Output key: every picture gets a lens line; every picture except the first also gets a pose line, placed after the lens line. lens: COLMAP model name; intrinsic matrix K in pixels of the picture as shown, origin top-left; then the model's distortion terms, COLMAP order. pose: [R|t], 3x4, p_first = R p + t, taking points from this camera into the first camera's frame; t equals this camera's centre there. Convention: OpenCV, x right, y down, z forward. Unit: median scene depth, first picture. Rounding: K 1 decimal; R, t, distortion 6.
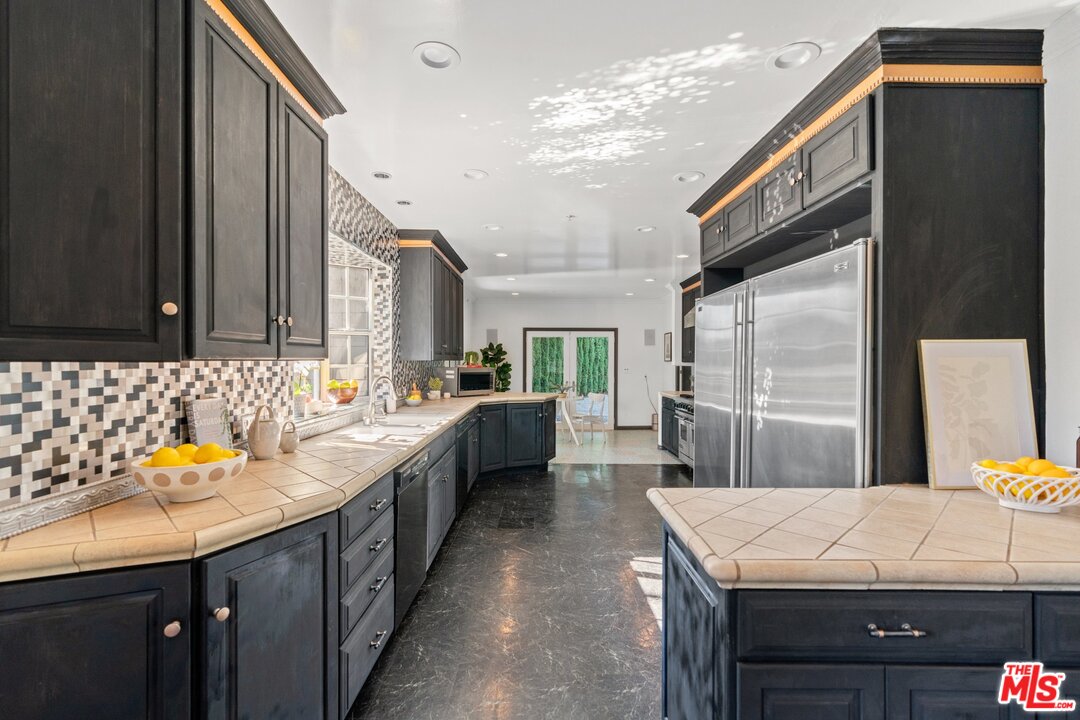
lens RADIAL K [[486.8, 0, 535.7], [0, 486.8, 365.8], [0, 0, 1]] dist [-0.008270, 0.000731]
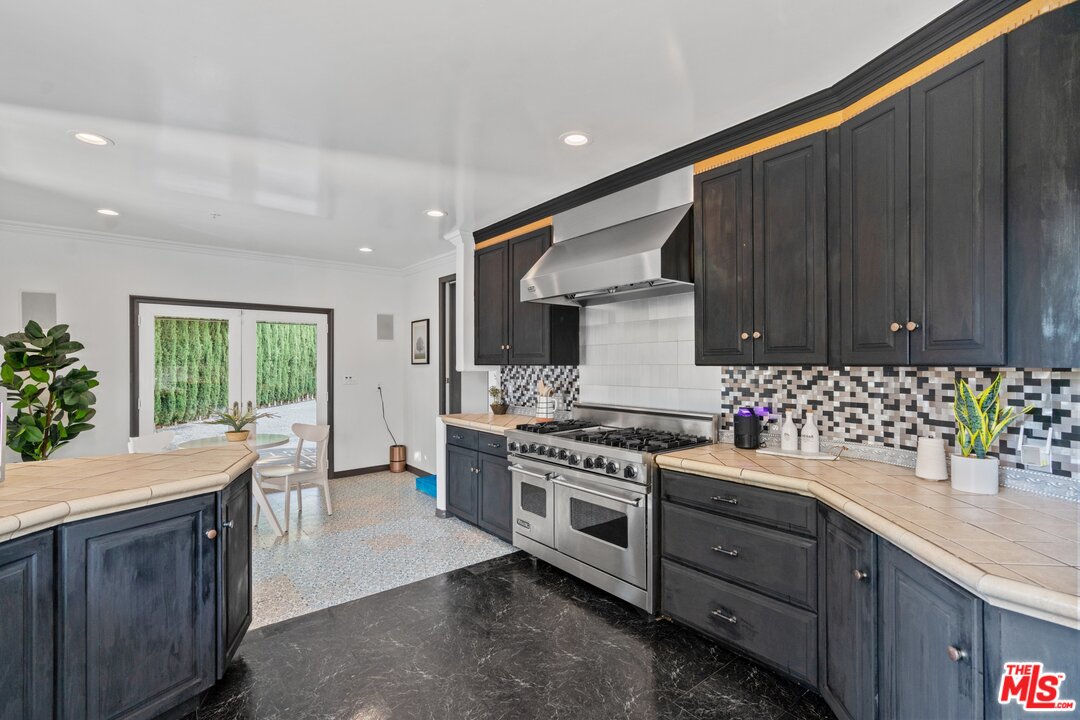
lens RADIAL K [[486.8, 0, 535.7], [0, 486.8, 365.8], [0, 0, 1]] dist [-0.008270, 0.000731]
pose [[0.778982, -0.004654, 0.627028, -0.014786], [0.009554, 0.999944, -0.004448, -0.002811], [-0.626973, 0.009456, 0.778984, 0.401246]]
